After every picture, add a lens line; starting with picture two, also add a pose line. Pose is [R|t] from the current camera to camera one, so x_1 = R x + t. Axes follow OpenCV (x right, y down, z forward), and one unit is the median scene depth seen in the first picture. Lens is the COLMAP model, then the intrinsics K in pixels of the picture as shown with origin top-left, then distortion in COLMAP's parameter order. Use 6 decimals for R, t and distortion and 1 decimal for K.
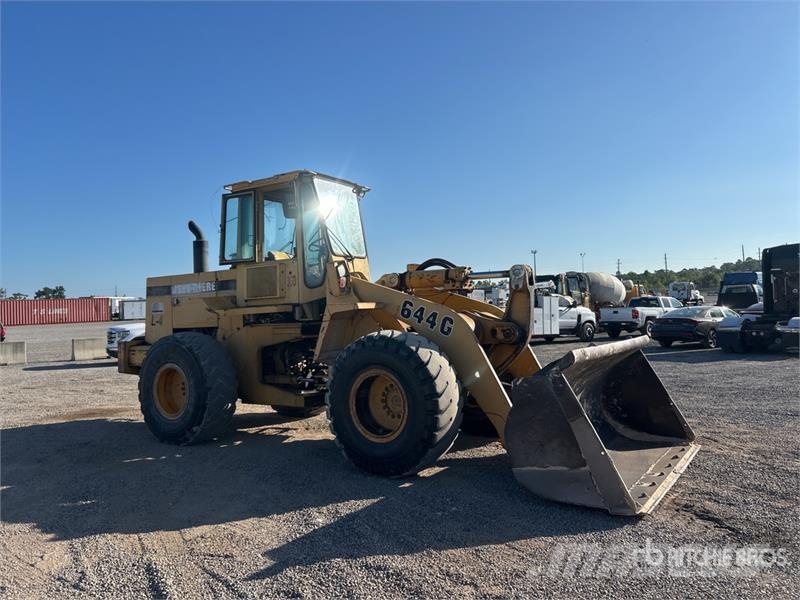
lens RADIAL K [[605.5, 0, 401.5], [0, 605.5, 297.5], [0, 0, 1]] dist [0.039752, -0.039886]
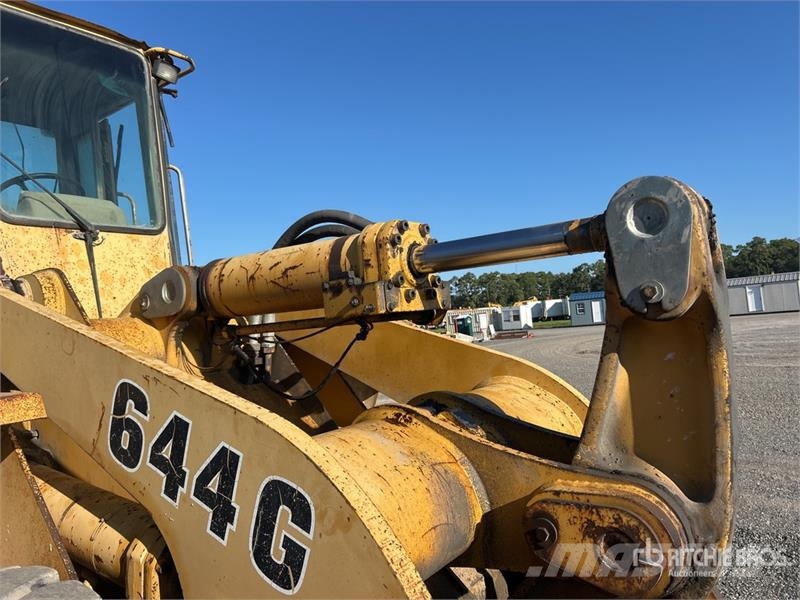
lens RADIAL K [[605.5, 0, 401.7], [0, 605.5, 295.7], [0, 0, 1]] dist [0.039752, -0.039886]
pose [[0.998519, -0.048996, -0.023654, 0.114560], [0.048060, 0.998096, -0.038651, -0.013077], [0.025503, 0.037457, 0.998973, 0.805379]]
